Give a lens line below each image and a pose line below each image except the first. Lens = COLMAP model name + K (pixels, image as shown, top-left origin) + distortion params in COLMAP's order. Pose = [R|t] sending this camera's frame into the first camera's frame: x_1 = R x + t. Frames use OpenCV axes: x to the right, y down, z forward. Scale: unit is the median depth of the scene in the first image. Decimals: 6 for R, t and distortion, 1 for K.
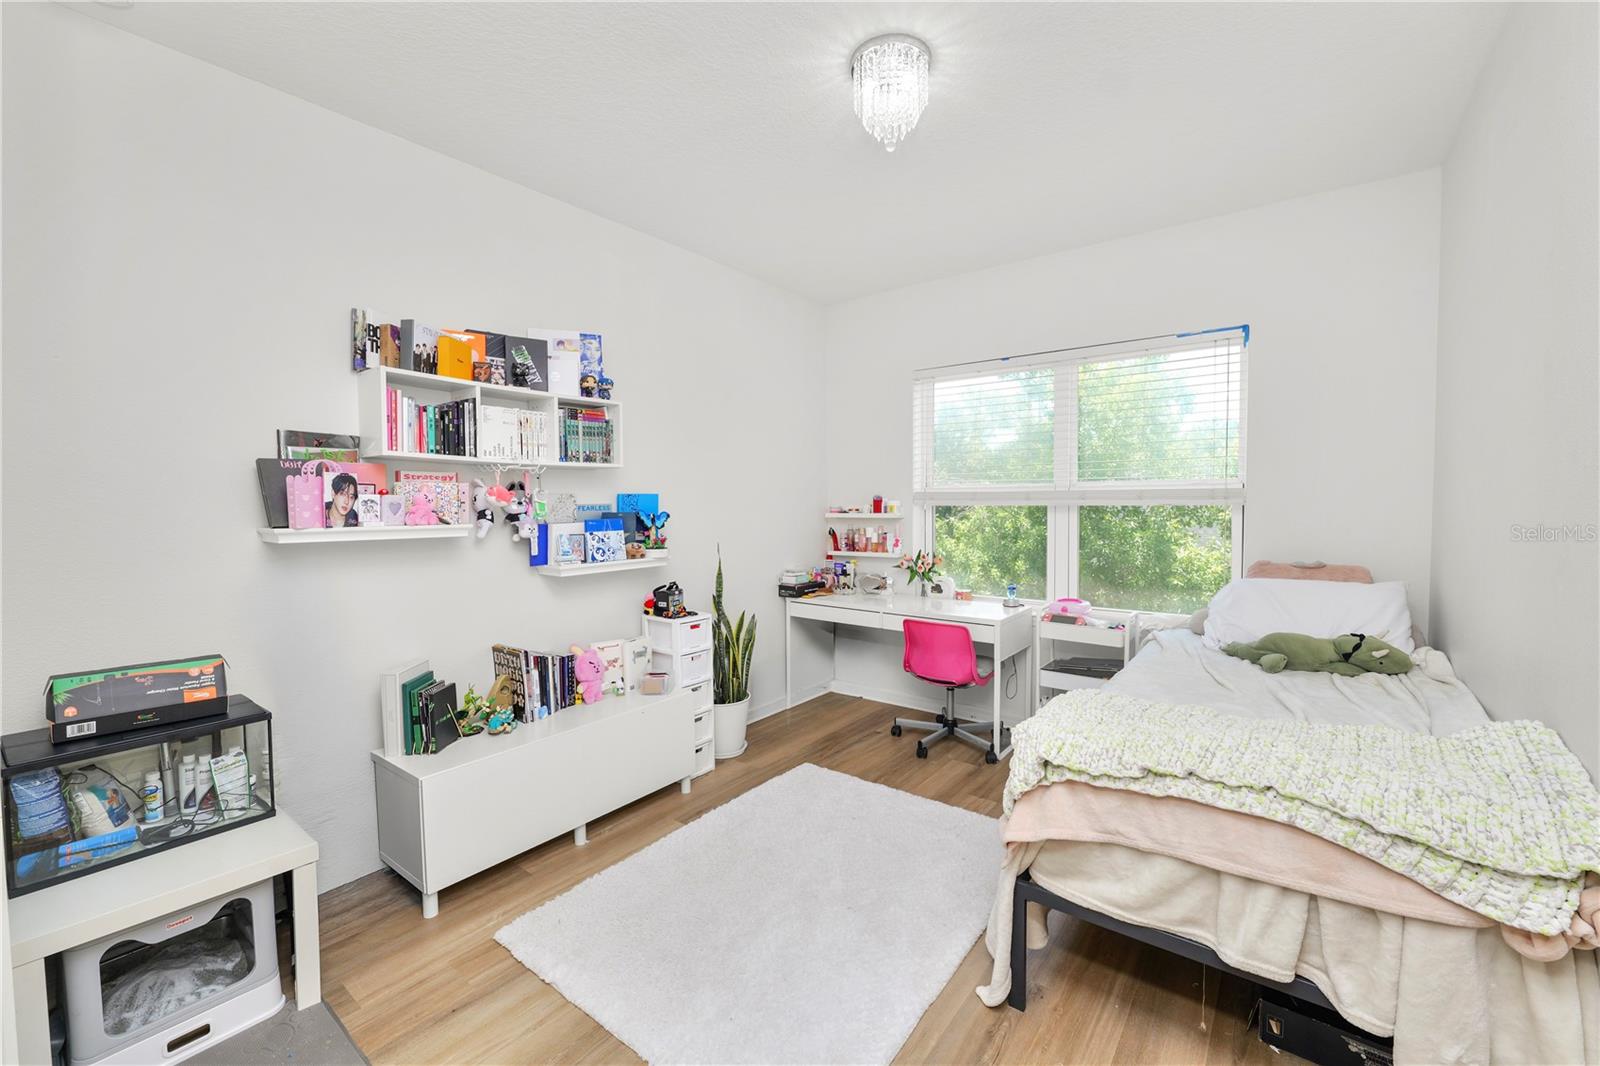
lens RADIAL K [[648.9, 0, 799.1], [0, 648.9, 532.3], [0, 0, 1]] dist [-0.011492, 0.000233]
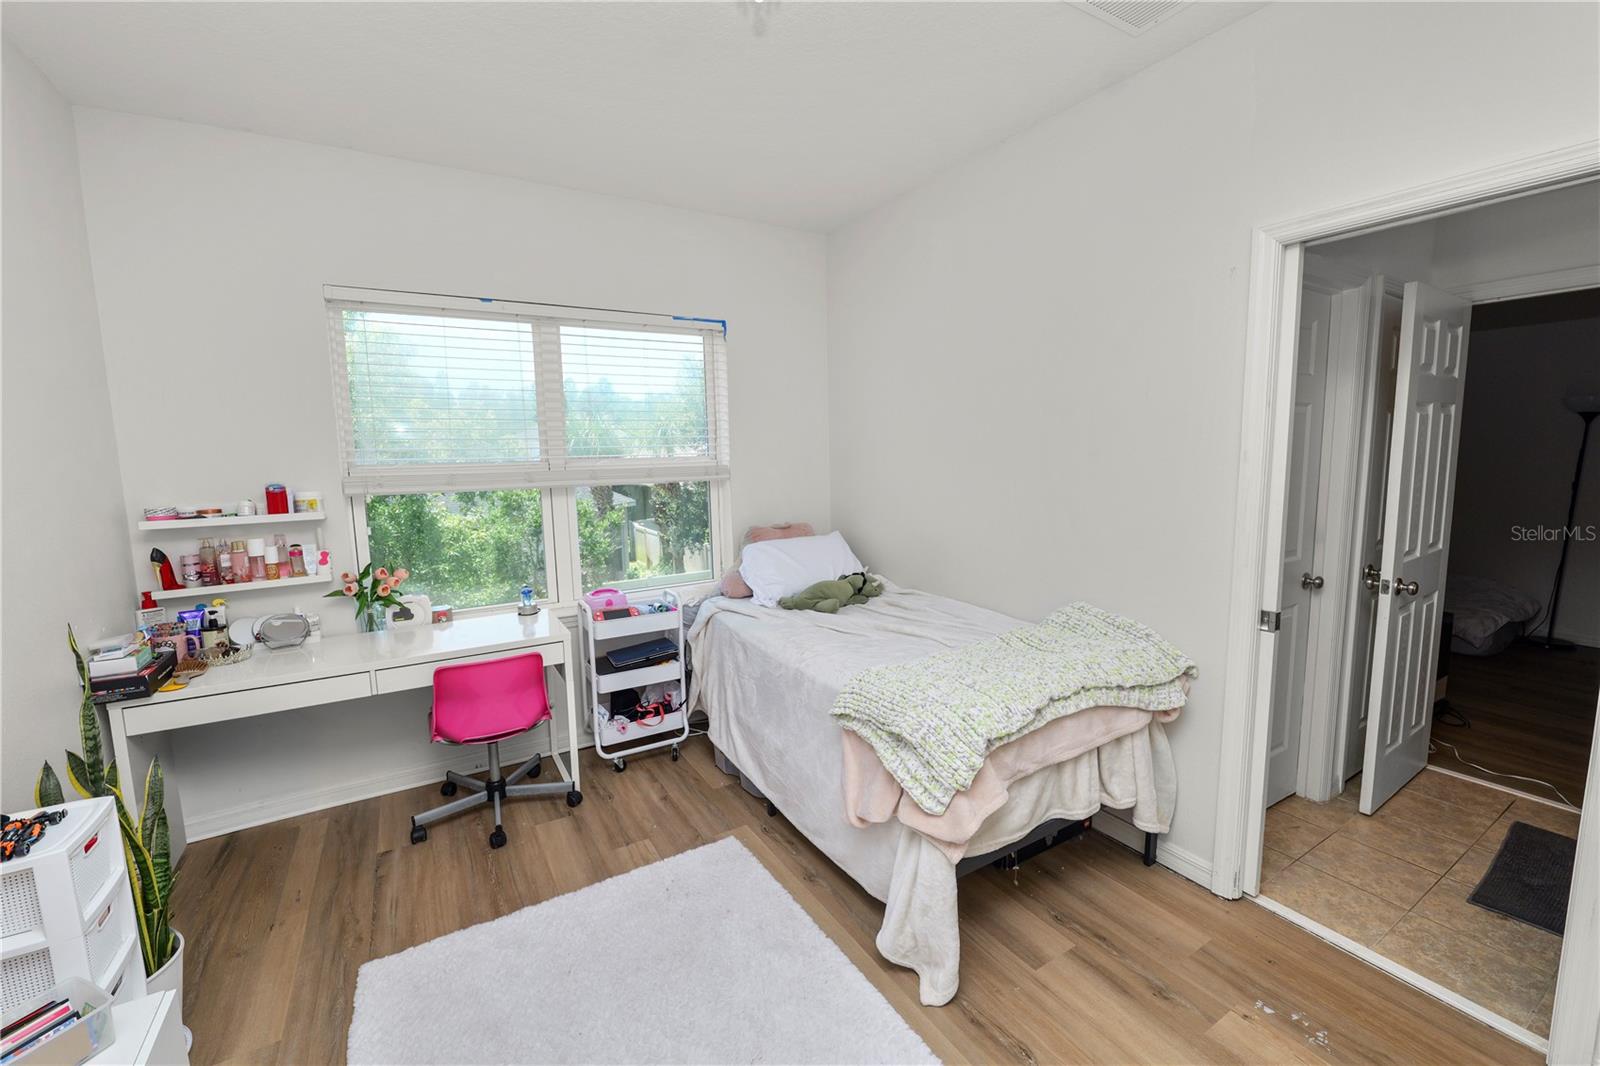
lens RADIAL K [[648.9, 0, 799.8], [0, 648.9, 531.1], [0, 0, 1]] dist [-0.011492, 0.000233]
pose [[0.362495, -0.114865, 0.924880, -0.301233], [0.061093, 0.993170, 0.099401, -0.050781], [-0.929981, 0.020471, 0.367037, 0.396836]]
